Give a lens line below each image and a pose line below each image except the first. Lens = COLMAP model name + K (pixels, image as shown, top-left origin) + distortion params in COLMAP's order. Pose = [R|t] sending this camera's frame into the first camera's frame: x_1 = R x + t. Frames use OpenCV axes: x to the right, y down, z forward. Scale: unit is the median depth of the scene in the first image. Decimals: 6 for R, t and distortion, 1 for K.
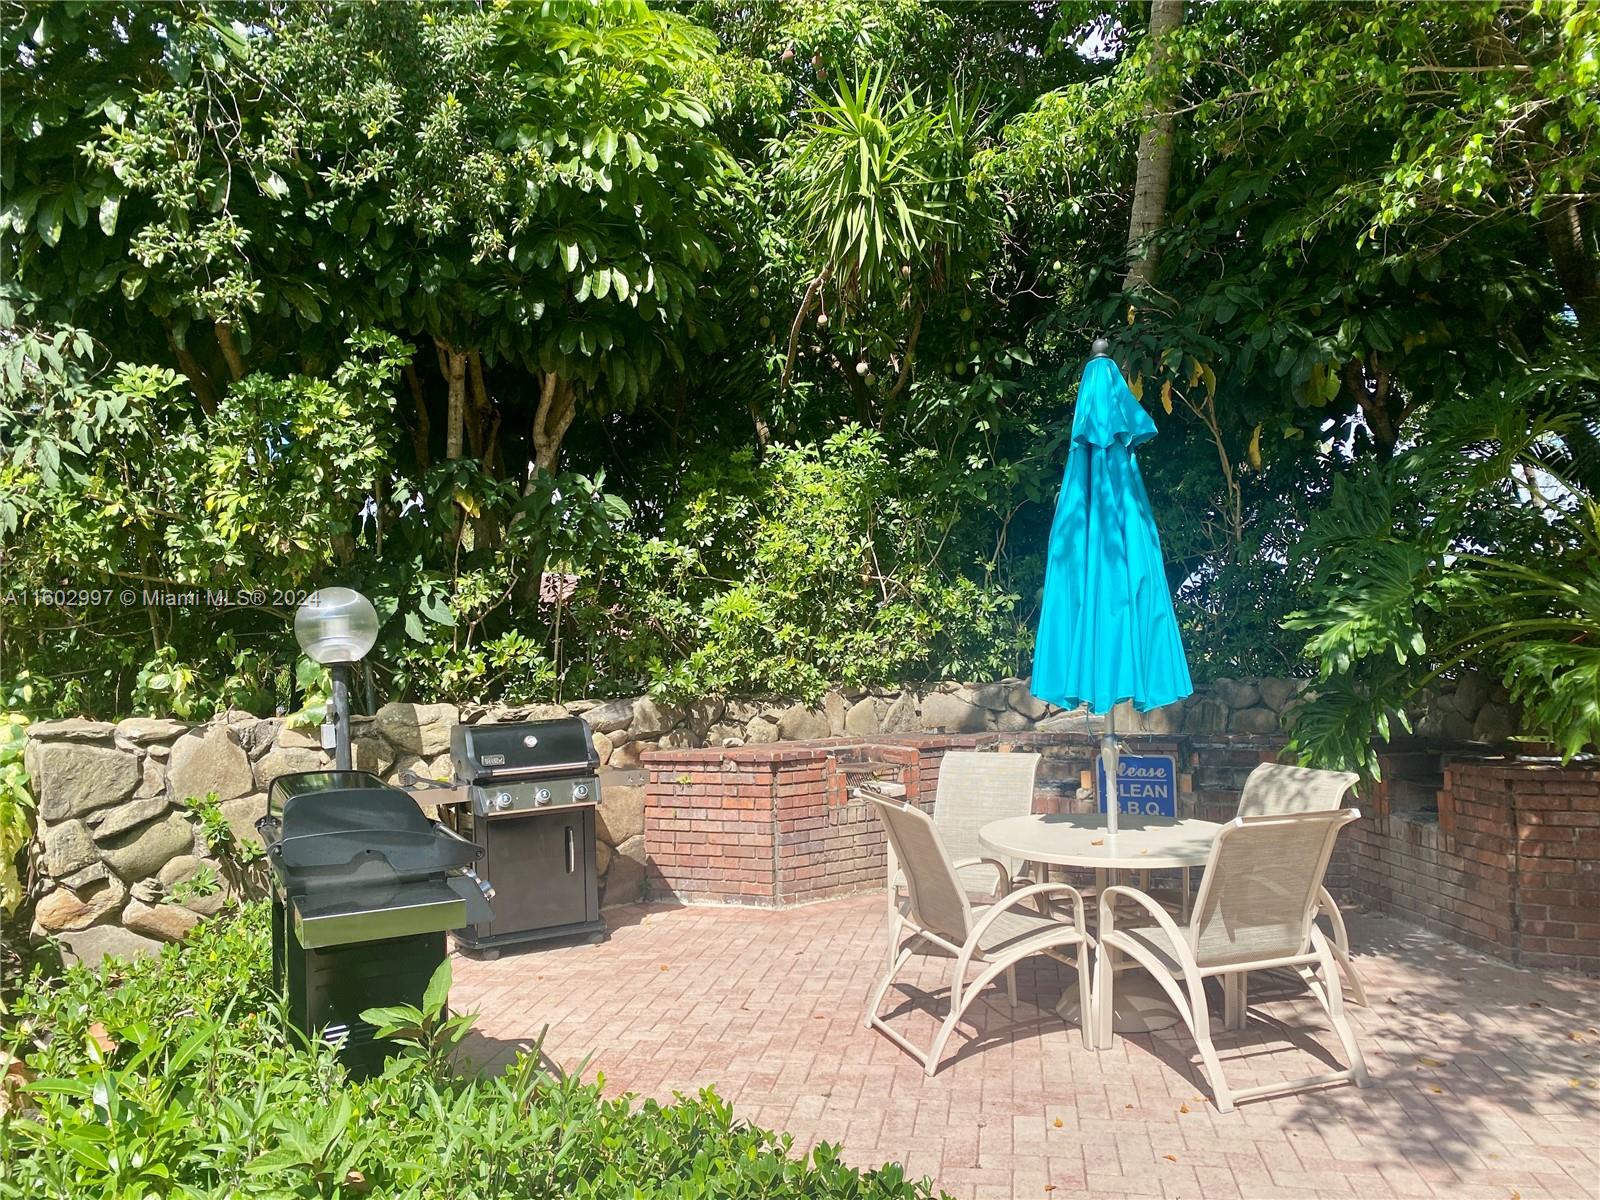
lens RADIAL K [[1222.9, 0, 806.0], [0, 1222.9, 599.1], [0, 0, 1]] dist [-0.001878, 0.005643]
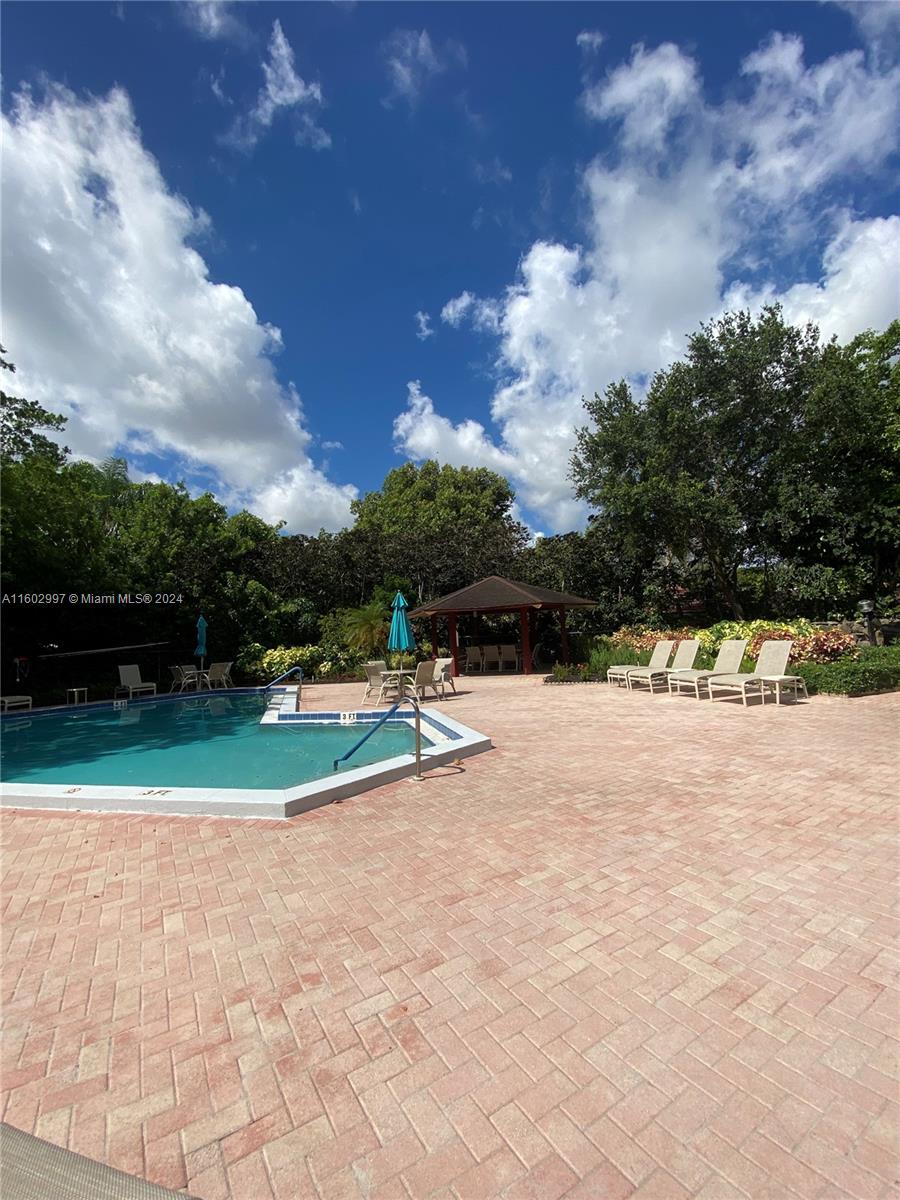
lens RADIAL K [[477.6, 0, 443.0], [0, 477.6, 606.7], [0, 0, 1]] dist [0.016250, -0.024528]
pose [[0.676706, -0.056238, -0.734102, -0.066596], [0.053708, 0.998193, -0.026962, -0.022083], [0.734292, -0.021182, 0.678504, -2.128750]]
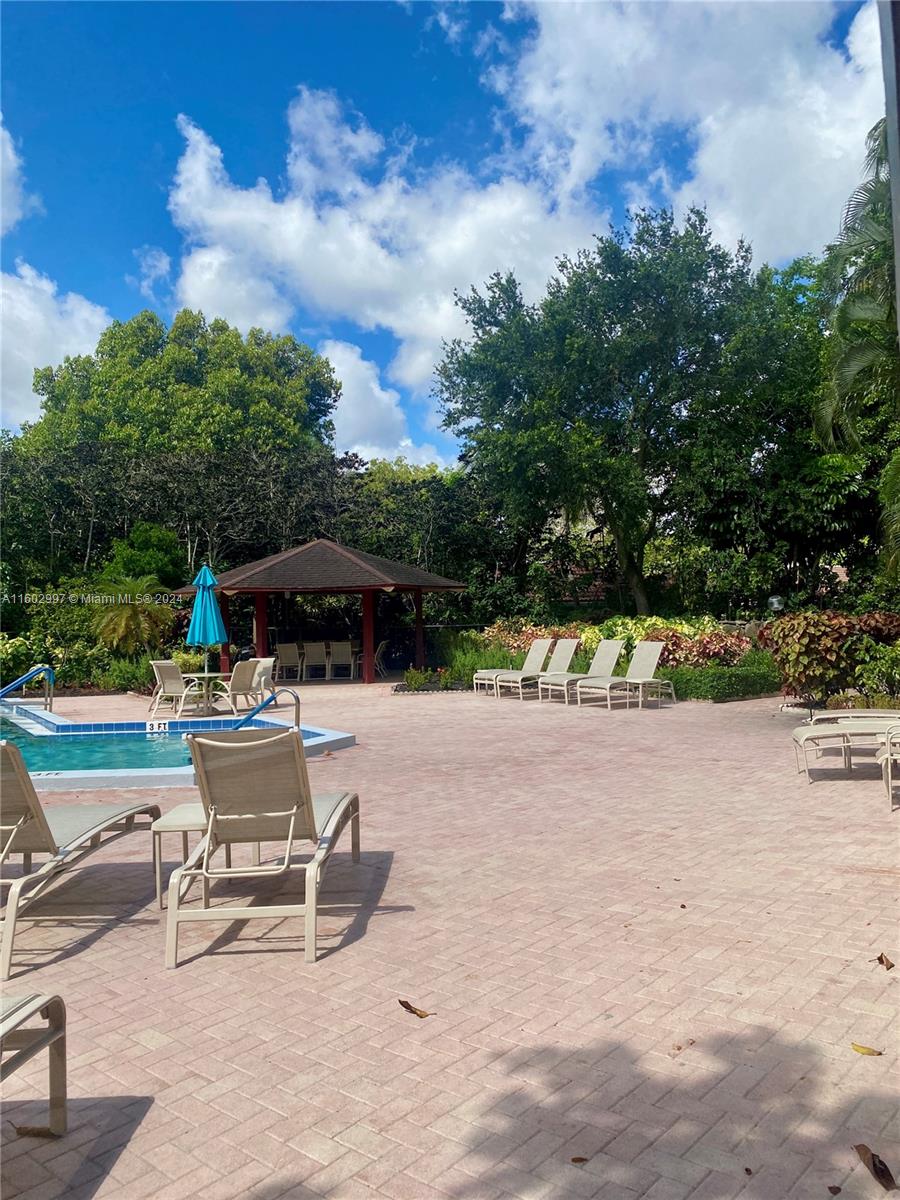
lens RADIAL K [[935.8, 0, 450.0], [0, 935.8, 600.0], [0, 0, 1]] dist [0.042531, -0.010459]
pose [[0.862591, -0.005741, -0.505870, 0.408387], [0.015946, 0.999747, 0.015845, -0.071140], [0.505651, -0.021734, 0.862464, -2.964962]]
